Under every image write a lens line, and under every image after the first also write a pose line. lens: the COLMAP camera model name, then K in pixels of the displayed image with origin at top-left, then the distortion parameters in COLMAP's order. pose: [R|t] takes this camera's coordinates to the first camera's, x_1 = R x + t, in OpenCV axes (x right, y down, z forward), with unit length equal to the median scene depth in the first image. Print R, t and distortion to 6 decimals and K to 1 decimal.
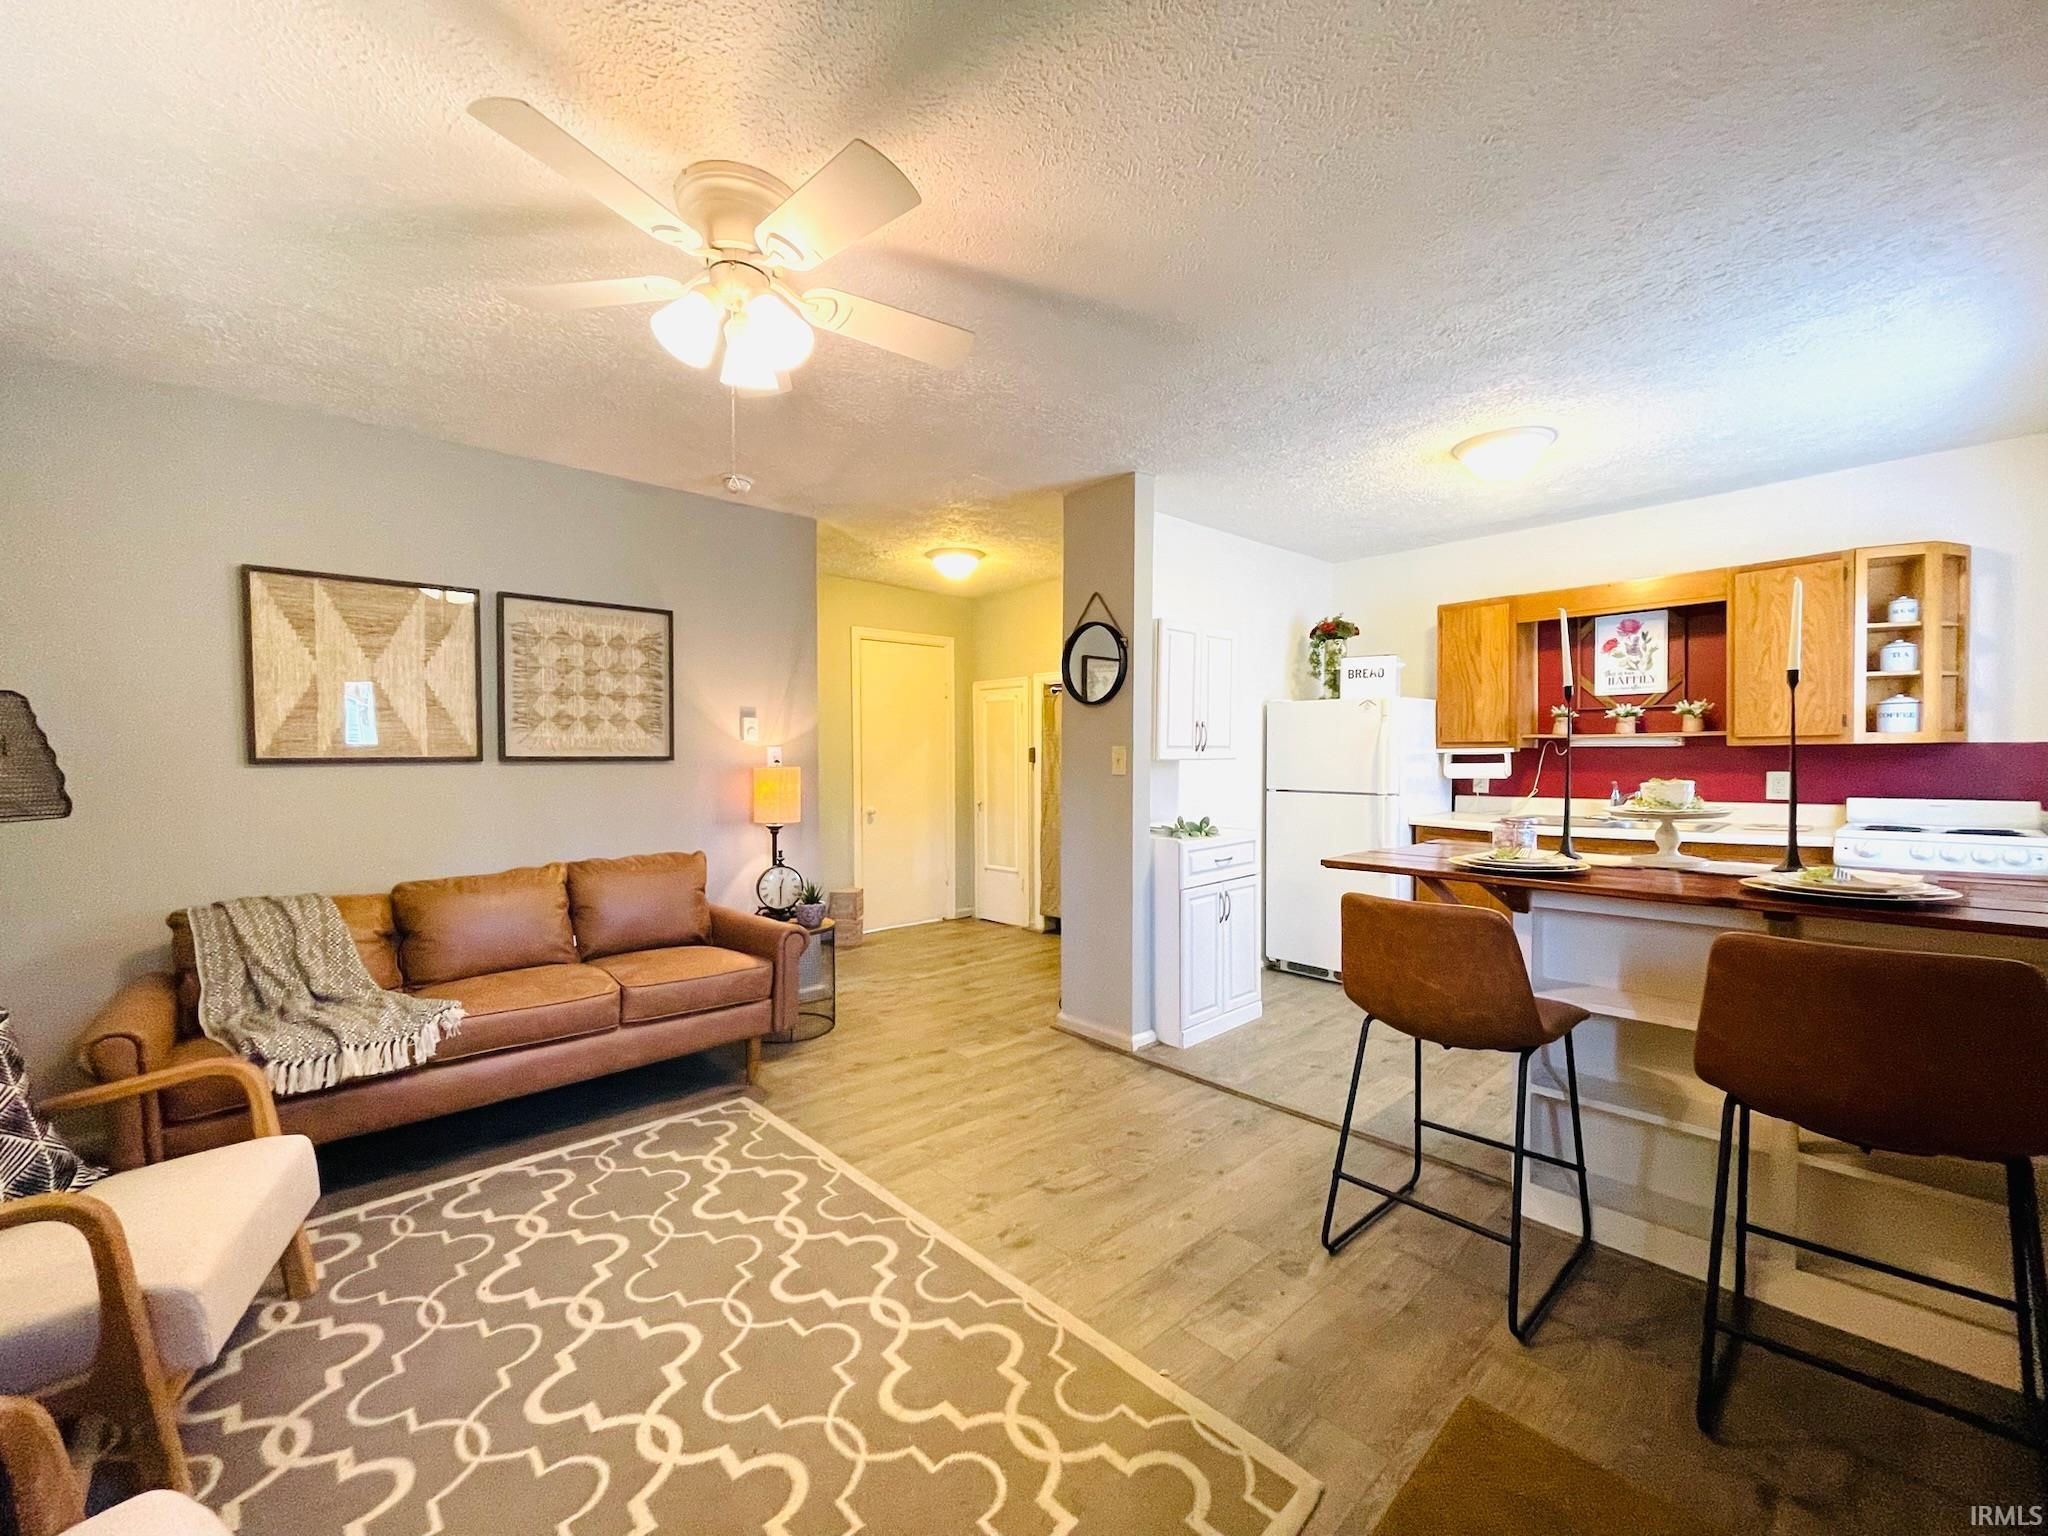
lens RADIAL K [[823.0, 0, 1025.5], [0, 823.0, 775.2], [0, 0, 1]] dist [-0.005113, 0.002045]
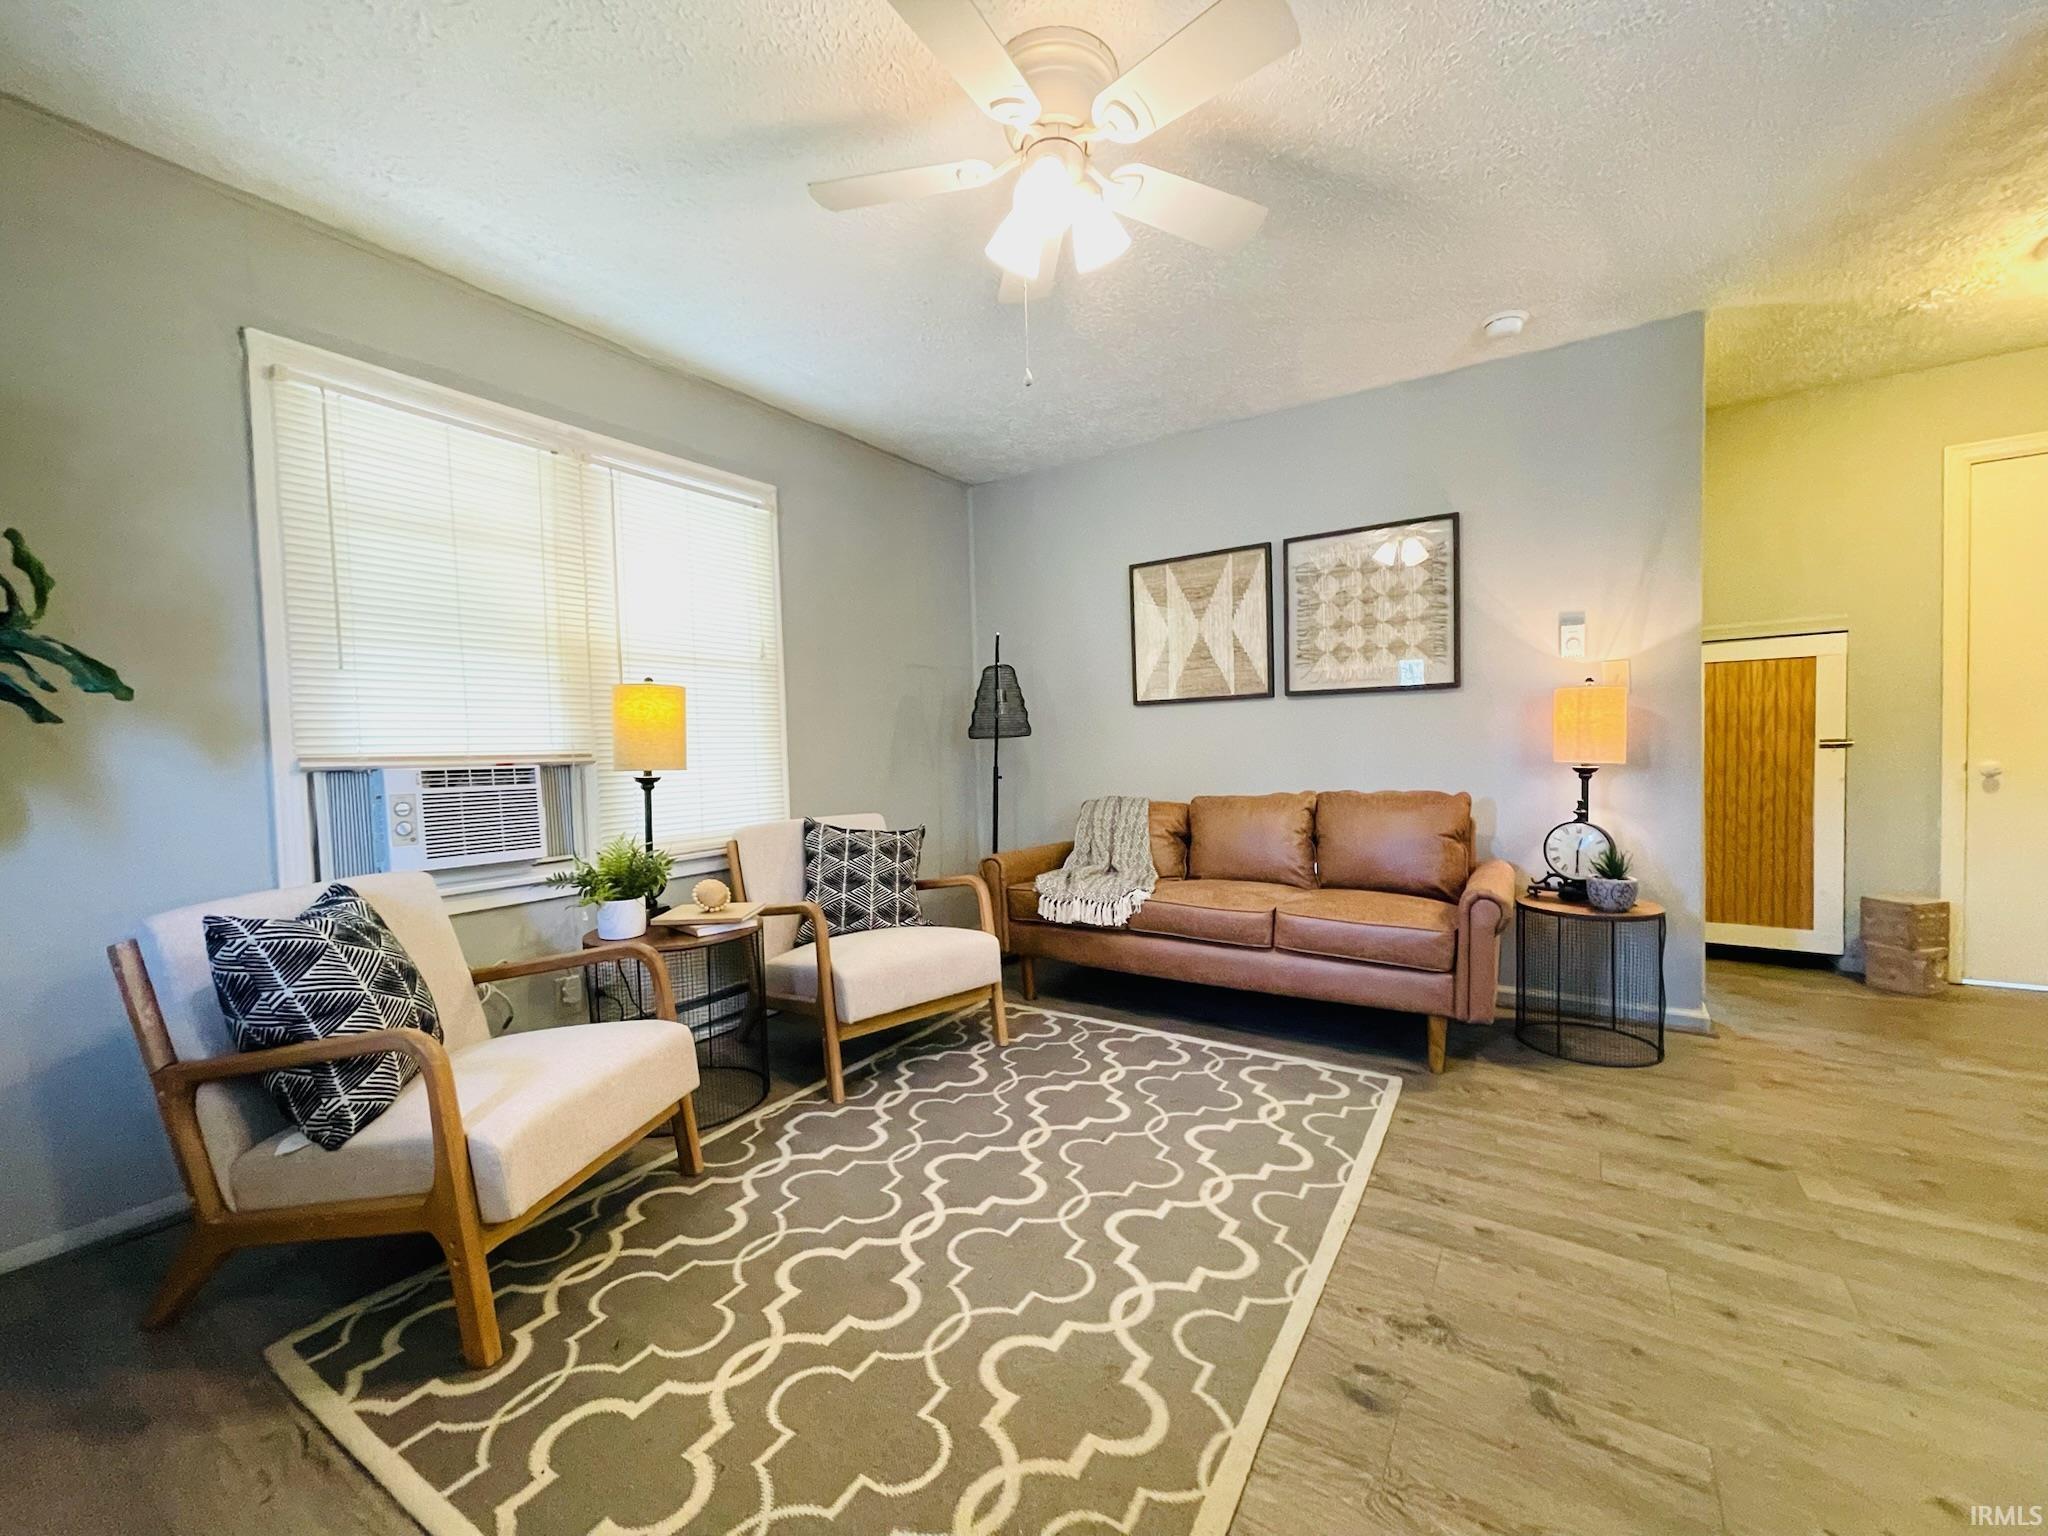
lens RADIAL K [[823.0, 0, 1025.6], [0, 823.0, 776.3], [0, 0, 1]] dist [-0.005113, 0.002045]
pose [[0.247387, 0.031840, -0.968394, 0.311718], [-0.000810, 0.999466, 0.032655, 0.050033], [0.968917, -0.007294, 0.247280, 0.366559]]
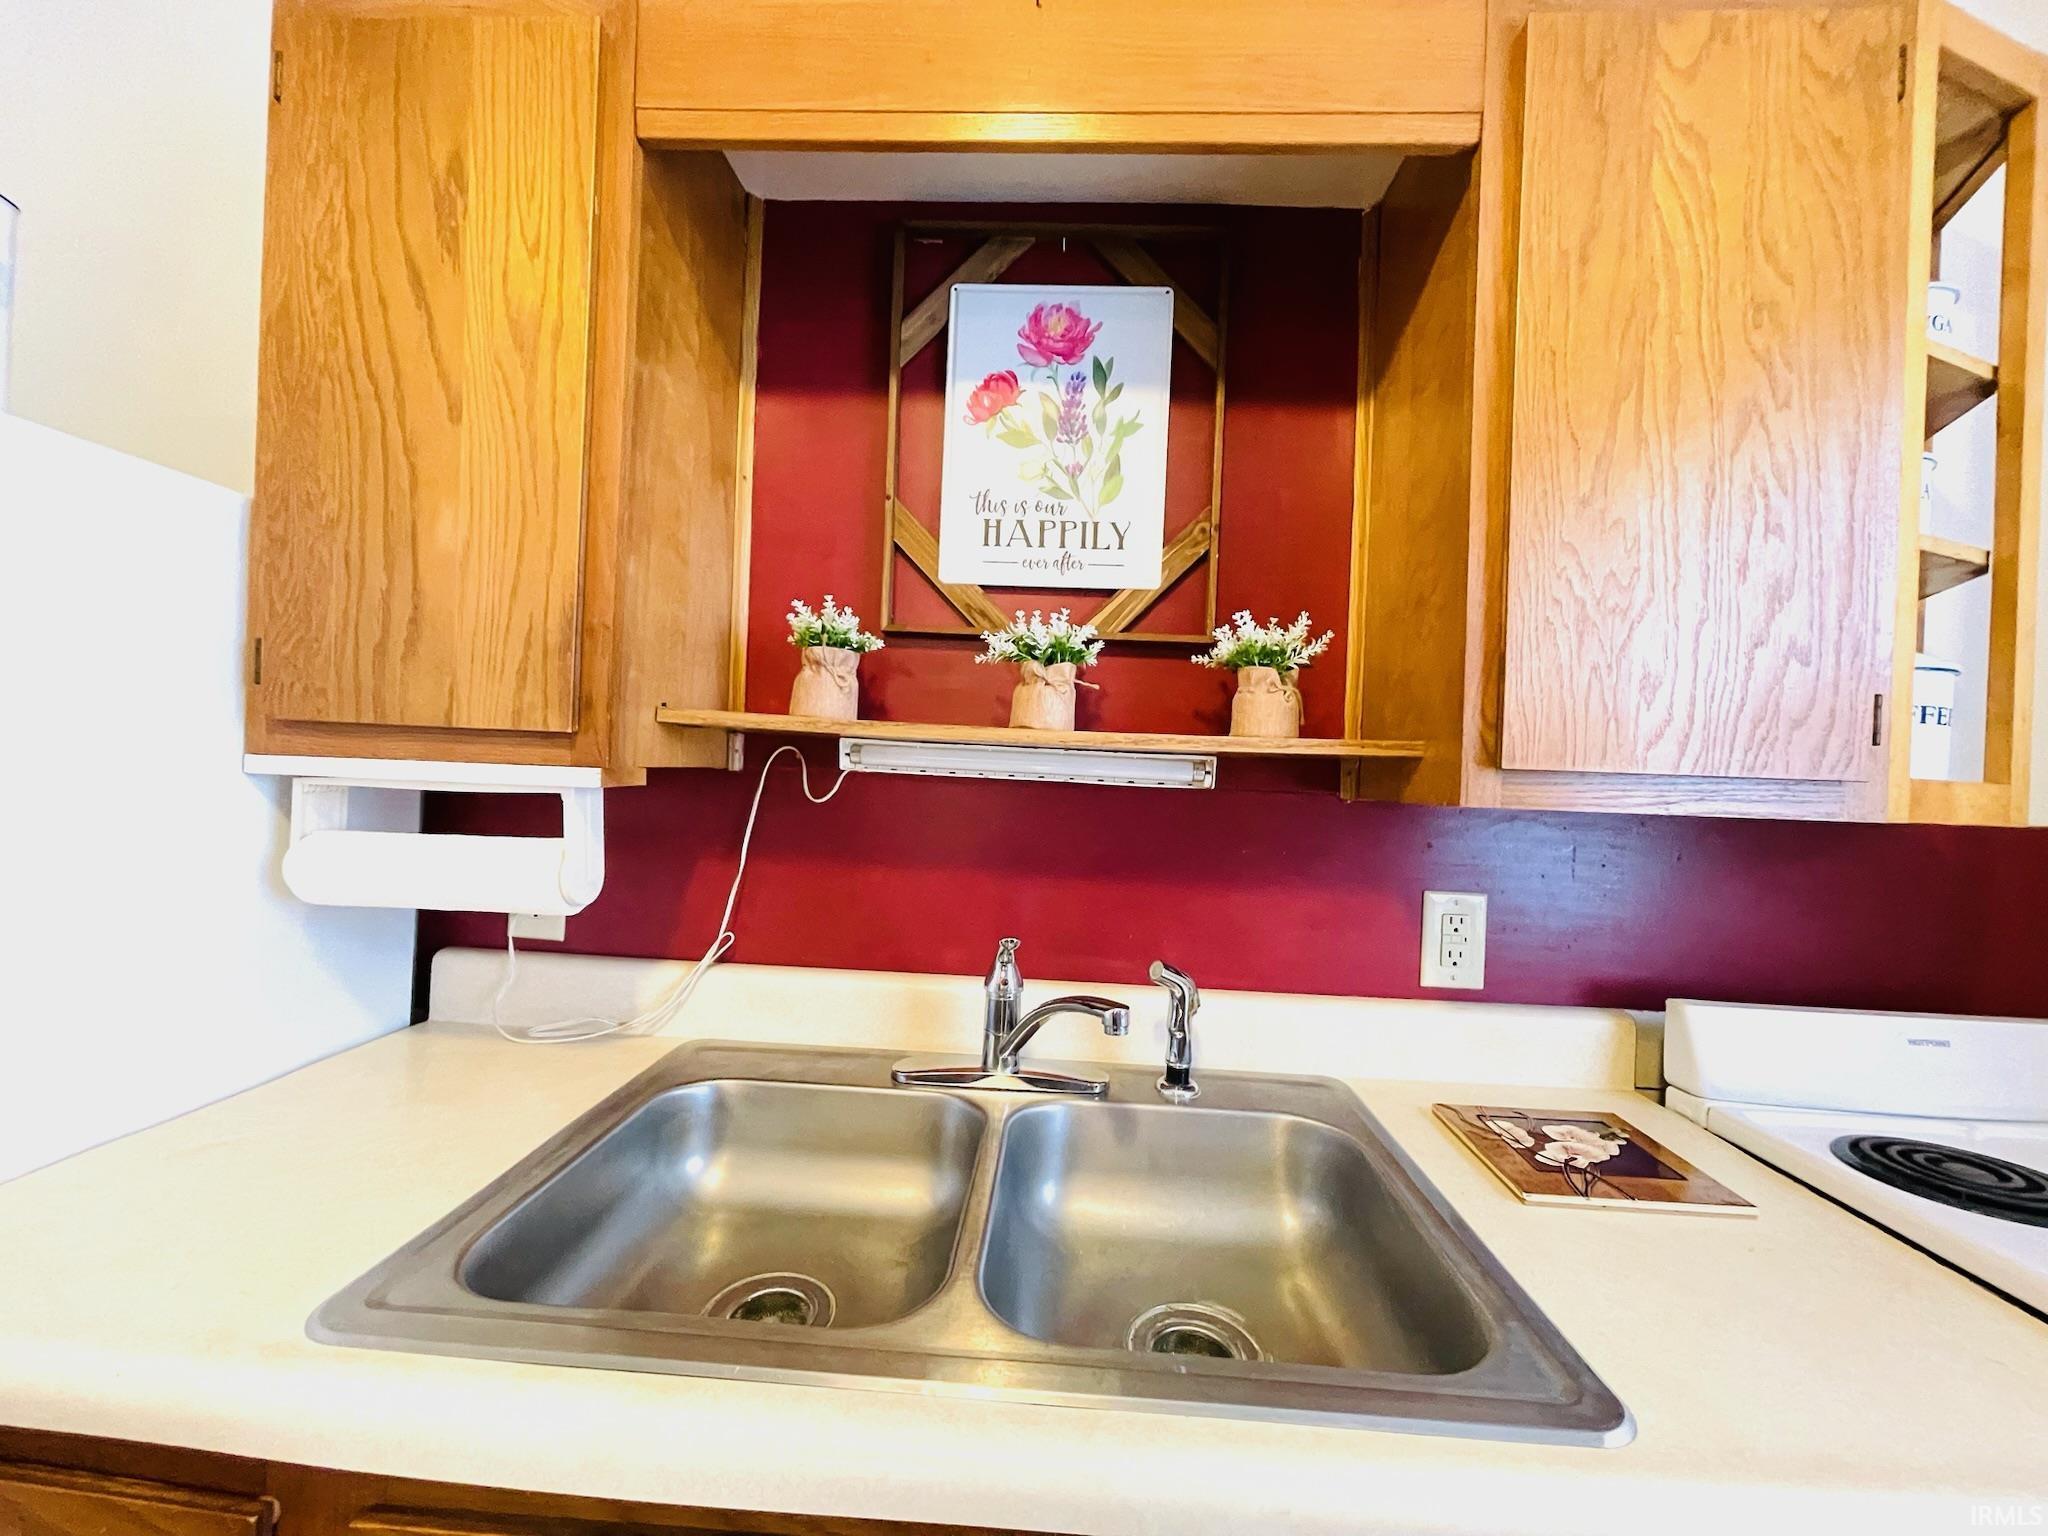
lens RADIAL K [[823.0, 0, 1013.6], [0, 823.0, 774.6], [0, 0, 1]] dist [-0.005113, 0.002045]
pose [[0.720491, 0.034329, 0.692614, 0.635057], [-0.033236, 0.999336, -0.014958, -0.038335], [-0.692668, -0.012243, 0.721153, 0.949364]]
